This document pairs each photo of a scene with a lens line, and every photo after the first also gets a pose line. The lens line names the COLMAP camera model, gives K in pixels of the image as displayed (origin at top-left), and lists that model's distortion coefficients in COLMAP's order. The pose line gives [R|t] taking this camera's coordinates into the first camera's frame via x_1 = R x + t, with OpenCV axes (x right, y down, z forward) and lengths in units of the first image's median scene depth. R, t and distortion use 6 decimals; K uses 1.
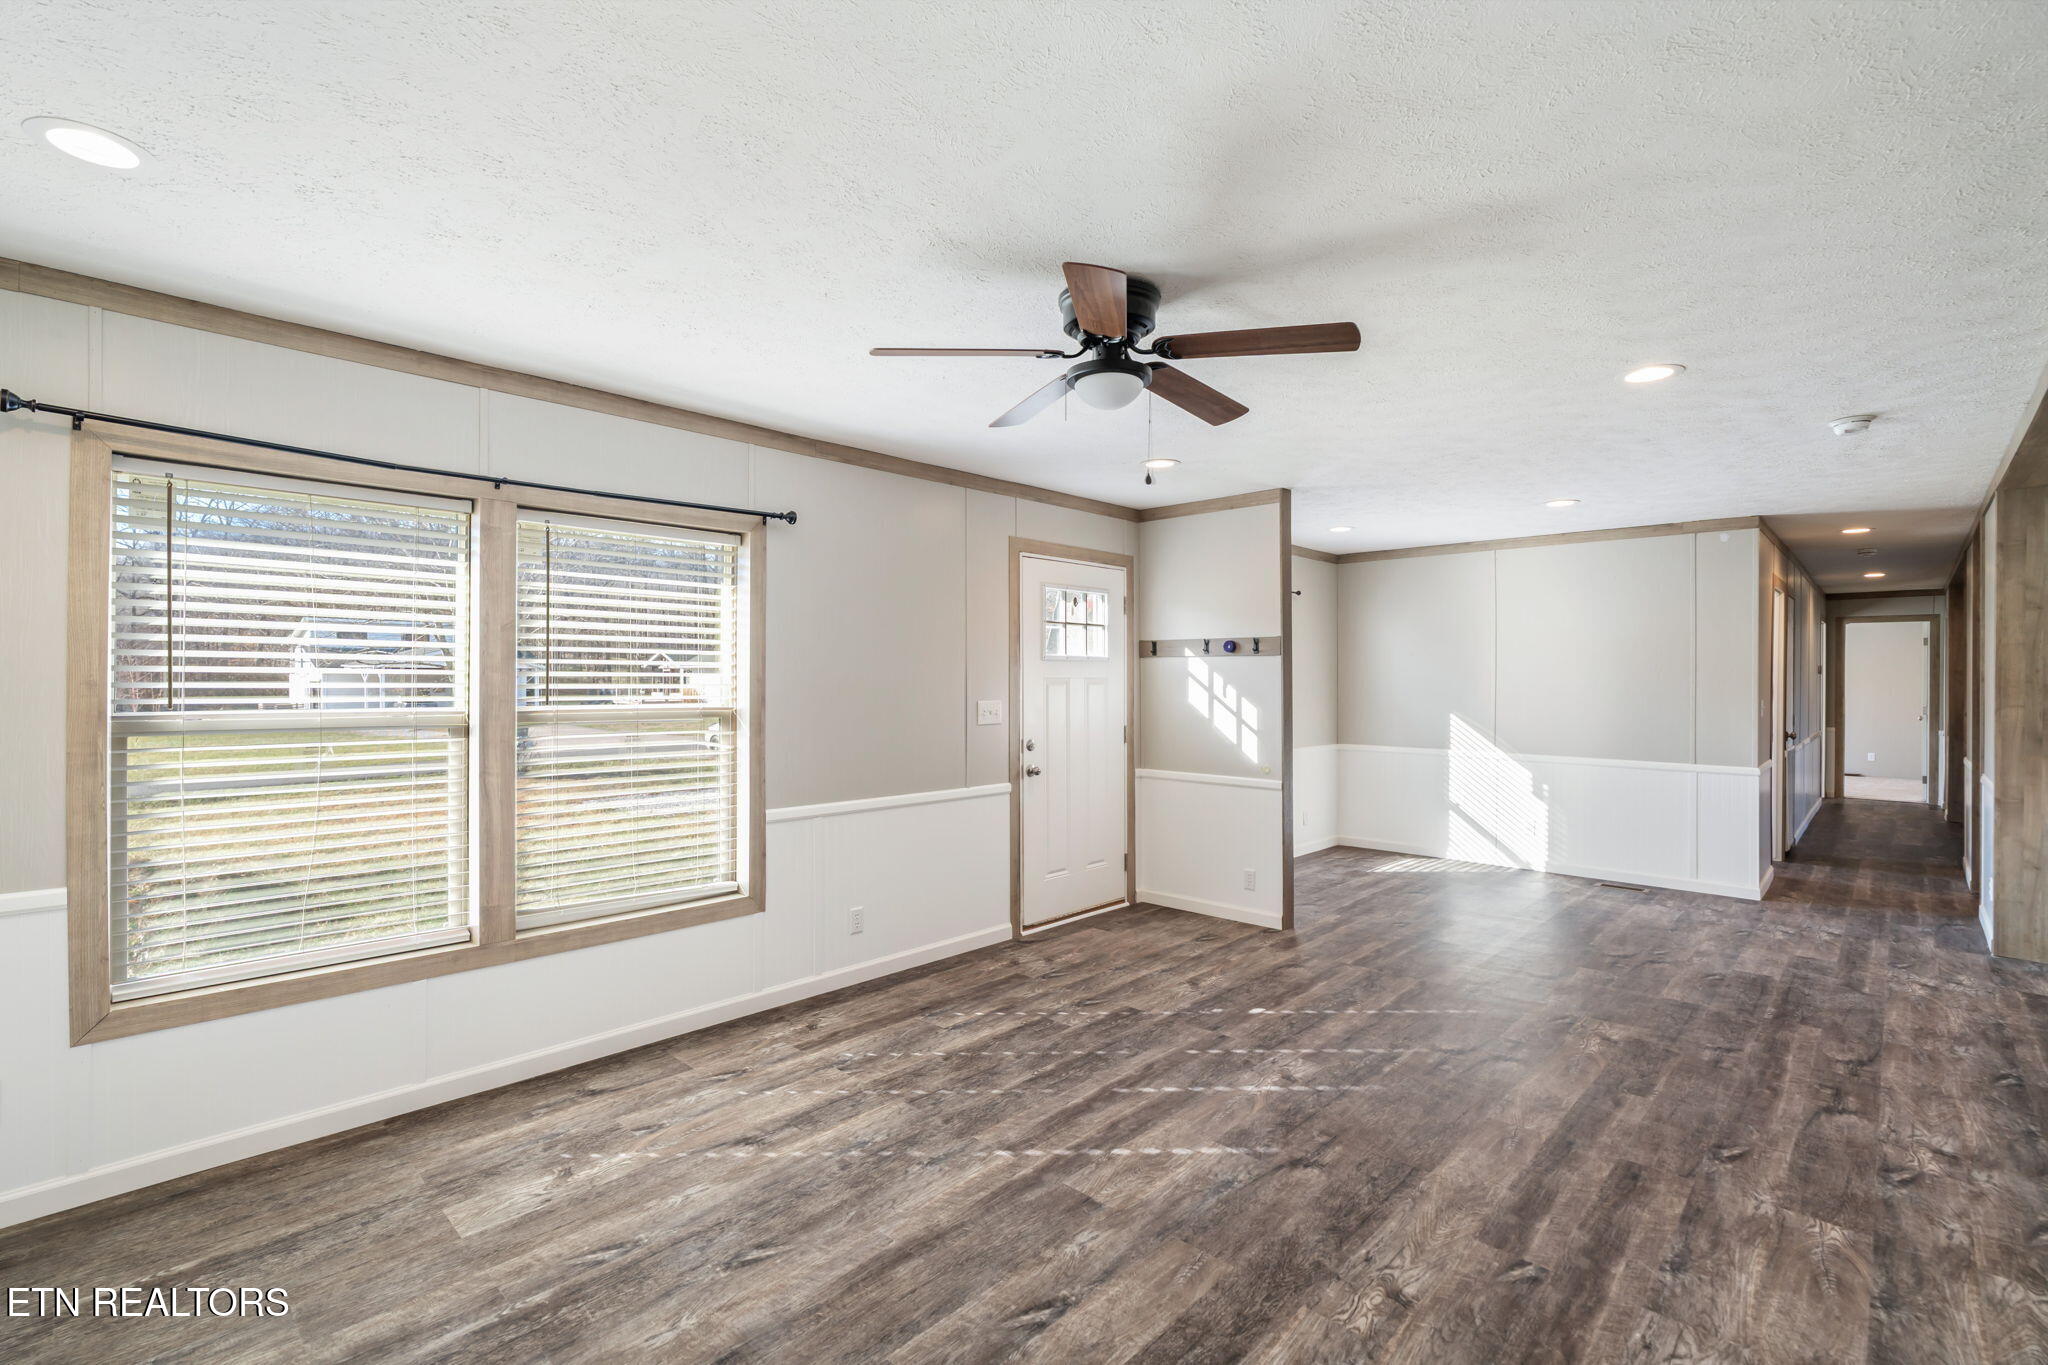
lens RADIAL K [[923.0, 0, 1020.9], [0, 923.0, 679.4], [0, 0, 1]] dist [-0.002476, 0.001017]
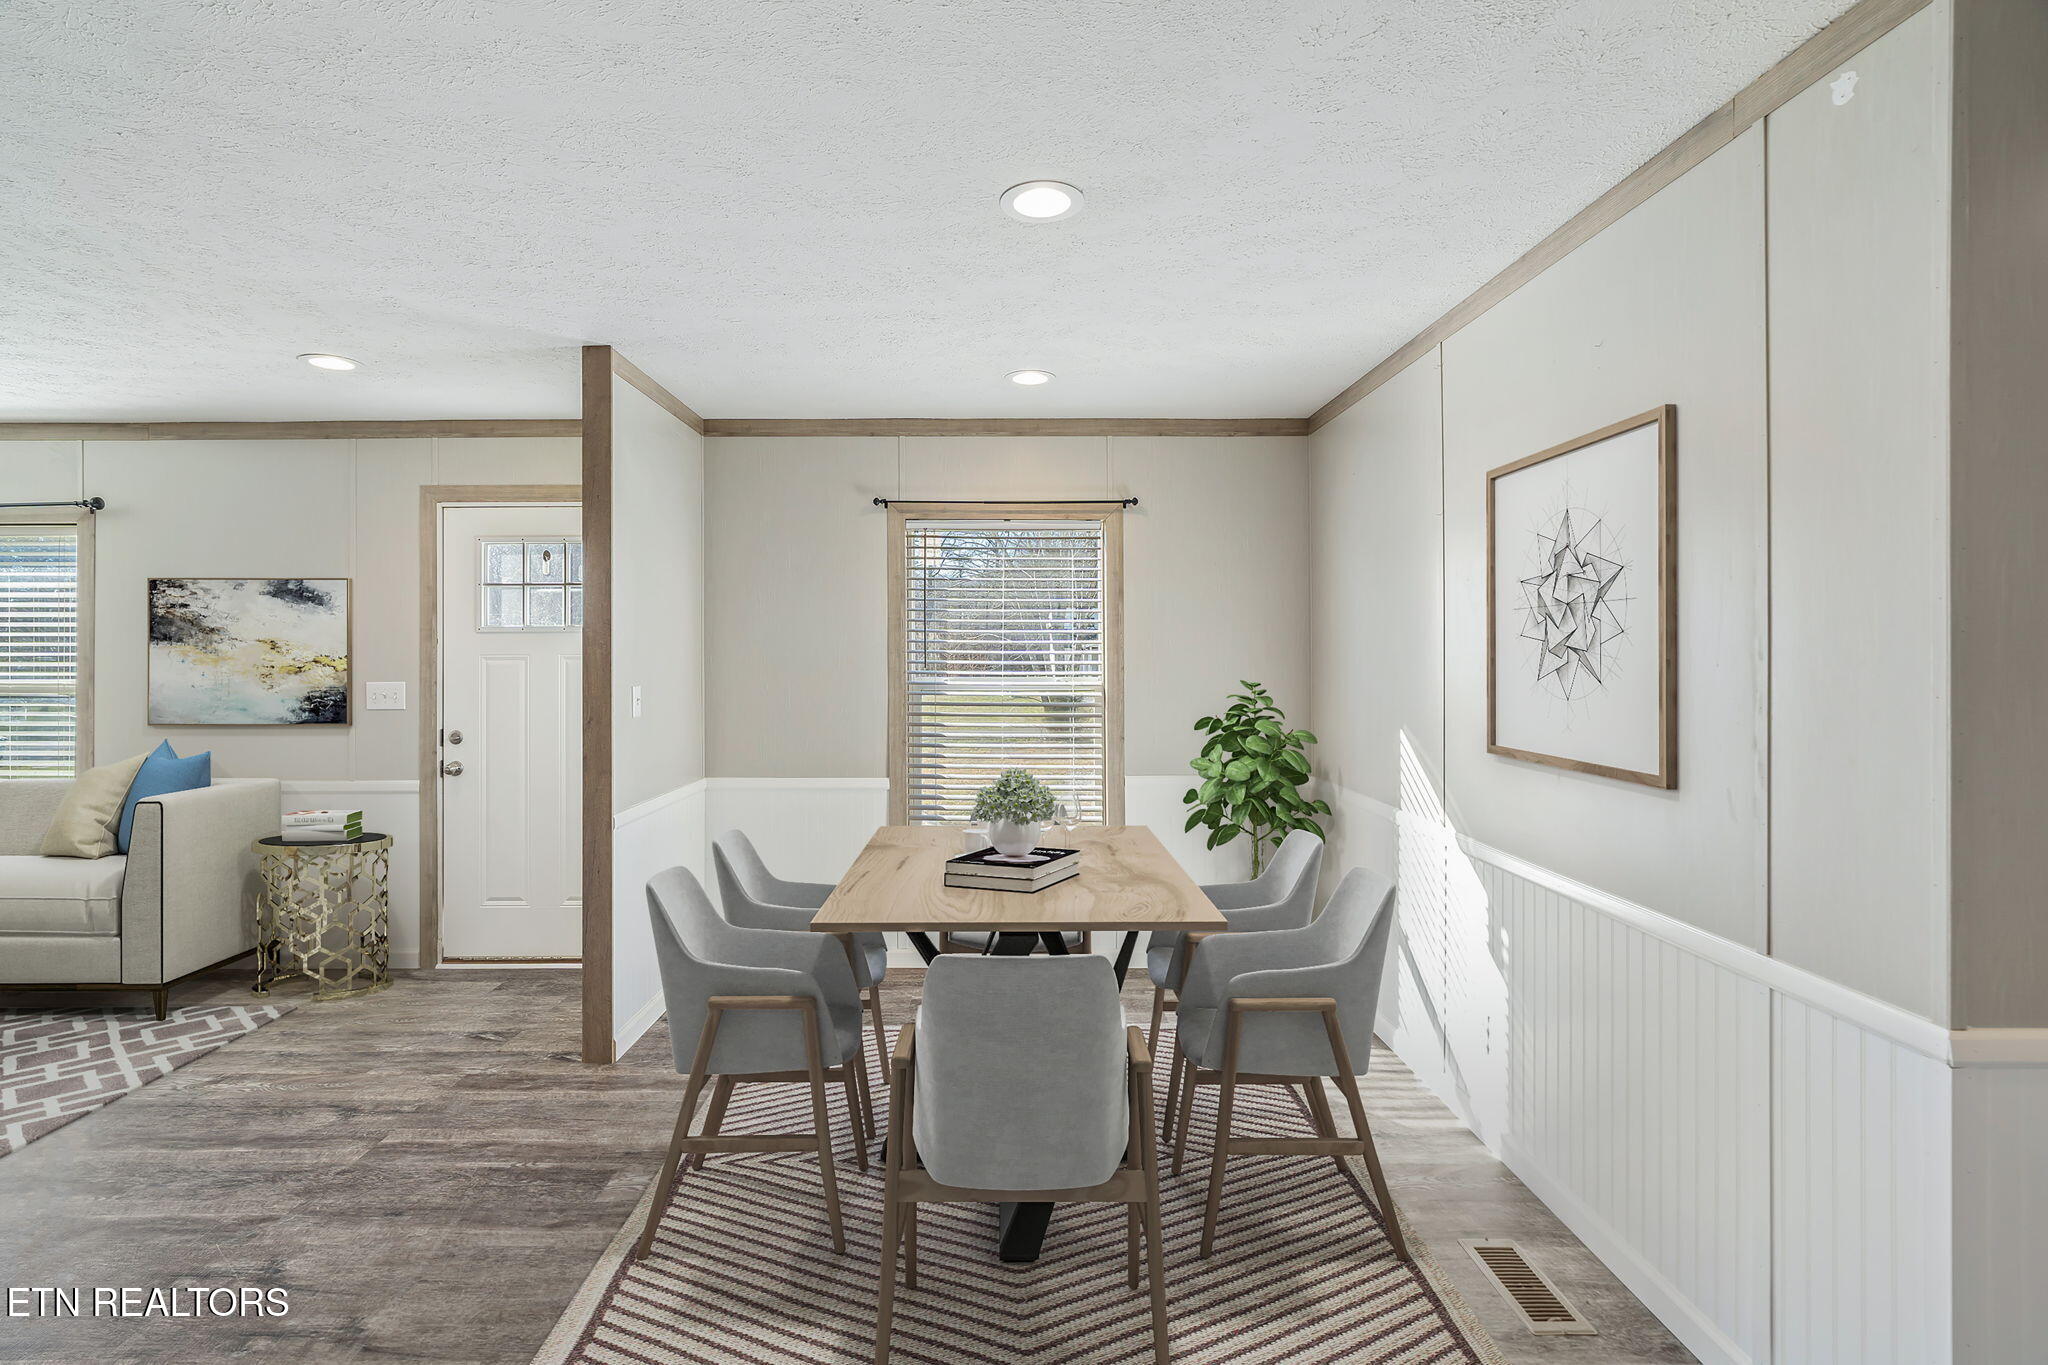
lens RADIAL K [[923.0, 0, 999.5], [0, 923.0, 653.8], [0, 0, 1]] dist [-0.002476, 0.001017]
pose [[0.687685, -0.005420, -0.725989, 0.932812], [0.003591, 0.999985, -0.004064, 0.002461], [0.726001, 0.000188, 0.687694, 0.788389]]
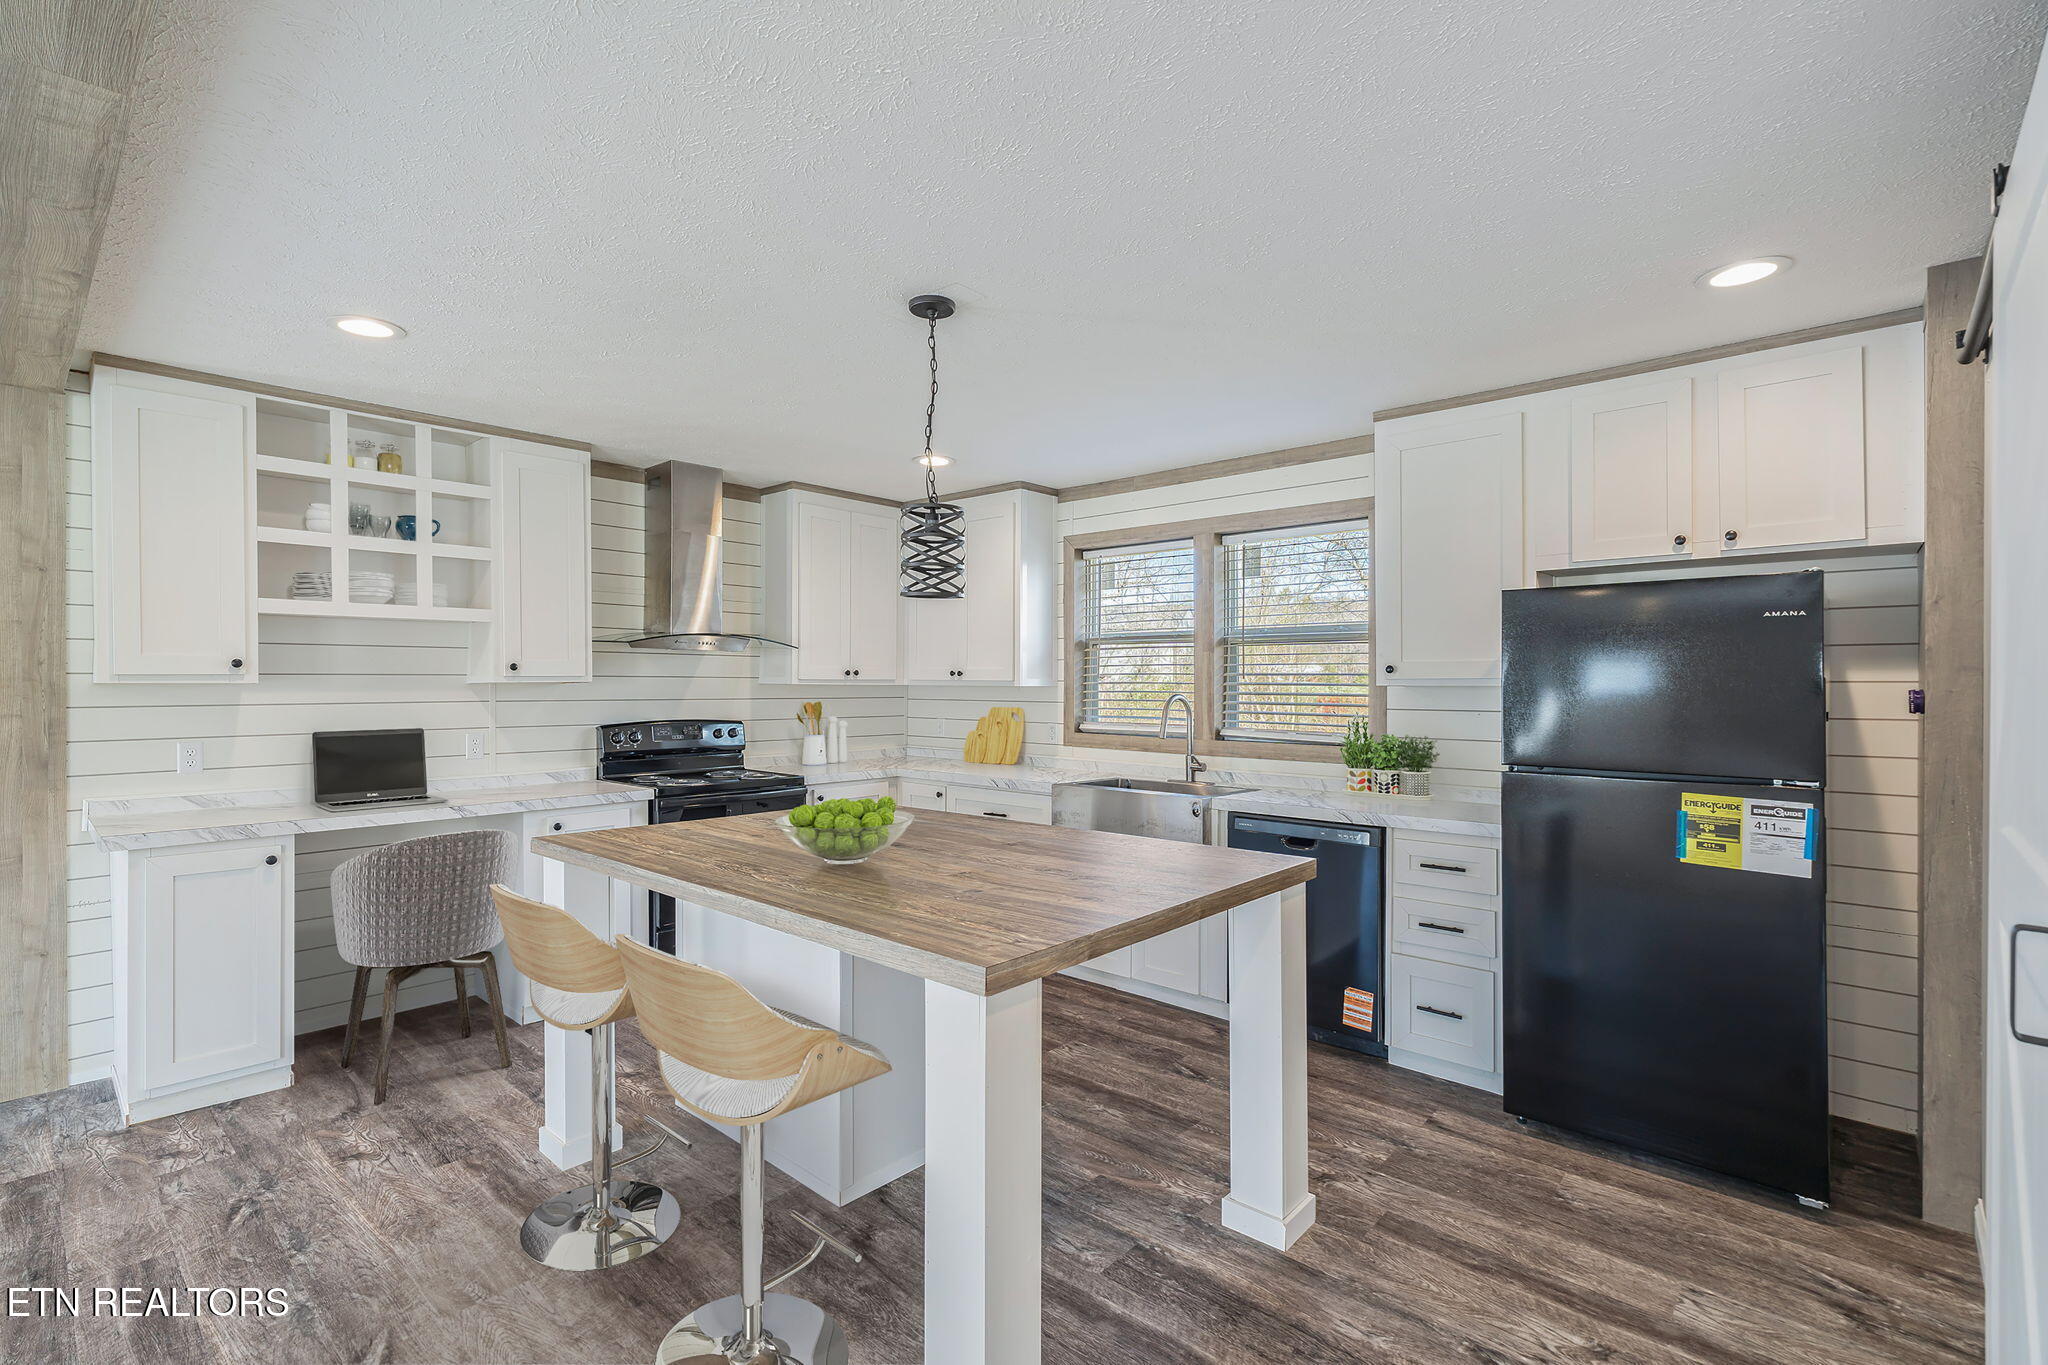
lens RADIAL K [[926.8, 0, 1016.8], [0, 926.8, 684.4], [0, 0, 1]] dist [-0.004403, 0.001839]
pose [[-0.026959, -0.010683, 0.999579, 0.372517], [0.002463, 0.999939, 0.010754, 0.001213], [-0.999634, 0.002752, -0.026931, 0.277555]]
